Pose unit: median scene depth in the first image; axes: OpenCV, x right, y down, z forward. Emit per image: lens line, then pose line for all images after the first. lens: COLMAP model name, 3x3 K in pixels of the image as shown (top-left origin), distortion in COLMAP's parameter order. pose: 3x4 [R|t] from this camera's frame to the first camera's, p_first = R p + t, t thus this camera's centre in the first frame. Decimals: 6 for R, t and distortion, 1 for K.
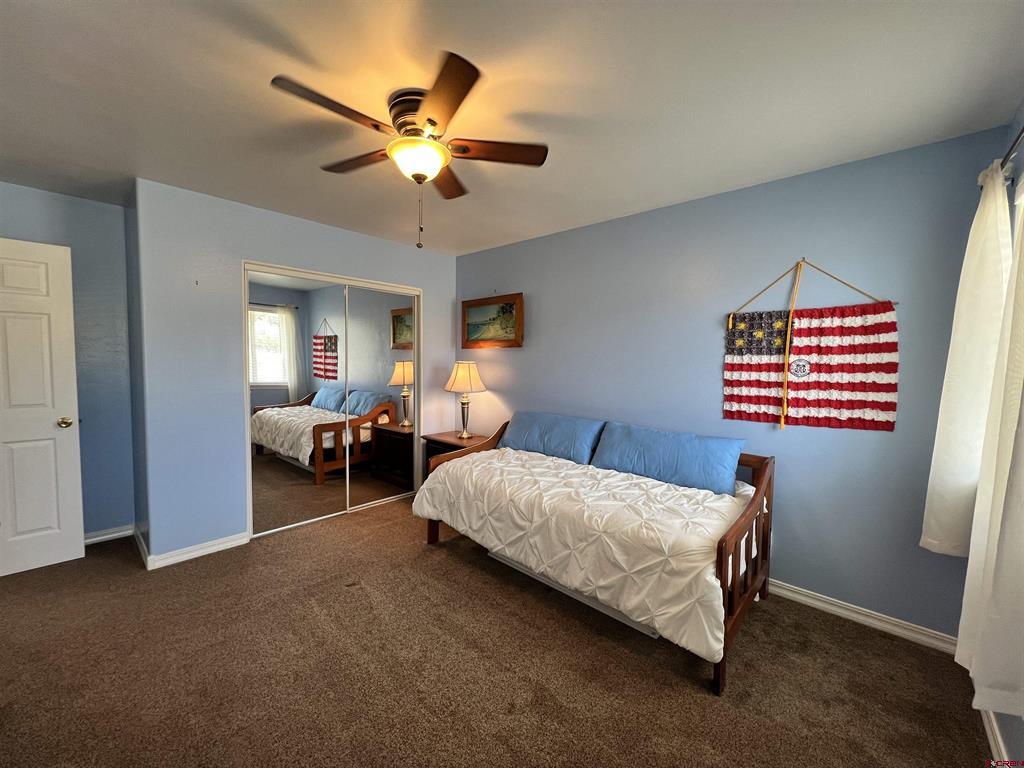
lens RADIAL K [[409.6, 0, 509.7], [0, 409.6, 383.0], [0, 0, 1]] dist [-0.001138, 0.000306]
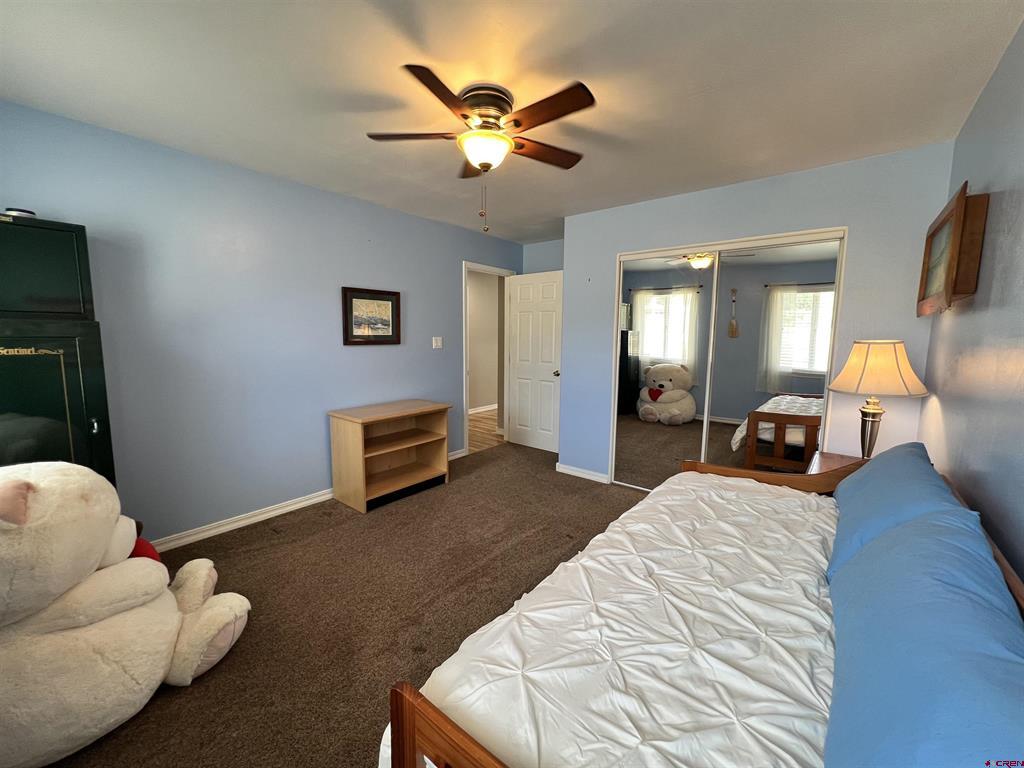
lens RADIAL K [[409.6, 0, 509.7], [0, 409.6, 383.0], [0, 0, 1]] dist [-0.001138, 0.000306]
pose [[0.068118, 0.110421, -0.991548, 0.667605], [-0.061561, 0.992428, 0.106290, -0.036556], [0.995776, 0.053801, 0.074400, 0.720112]]
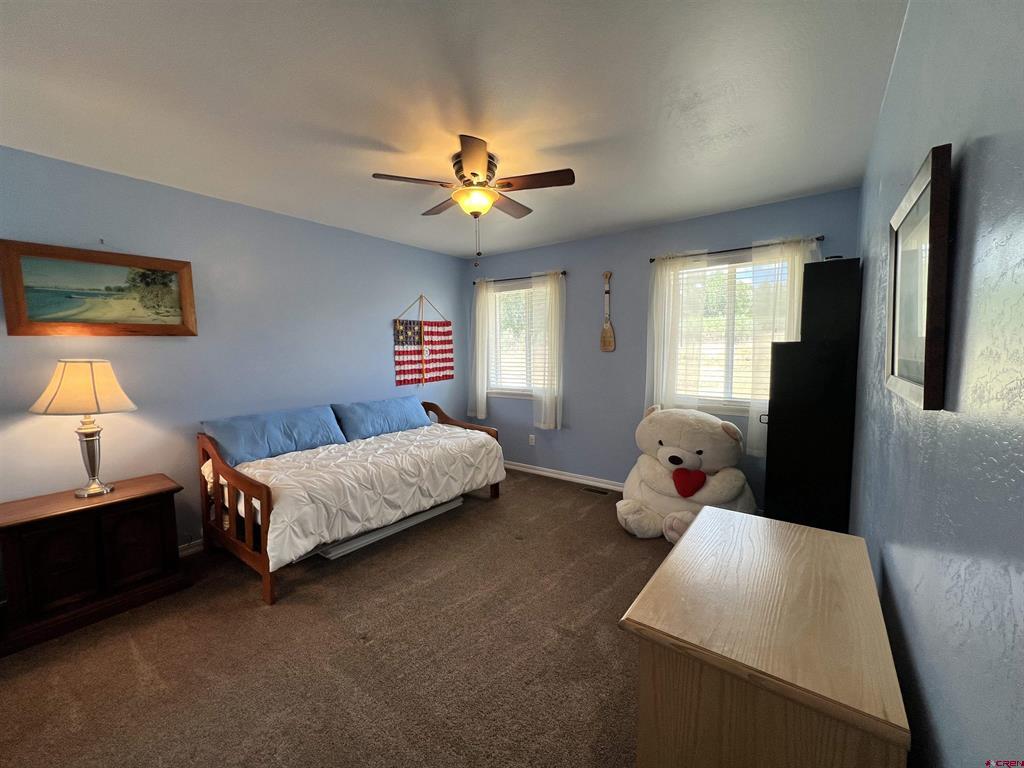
lens RADIAL K [[409.6, 0, 509.7], [0, 409.6, 383.0], [0, 0, 1]] dist [-0.001138, 0.000306]
pose [[-0.098648, -0.096746, 0.990408, -1.149525], [0.067773, 0.992299, 0.103681, -0.061739], [-0.992812, 0.077351, -0.091331, 0.756538]]
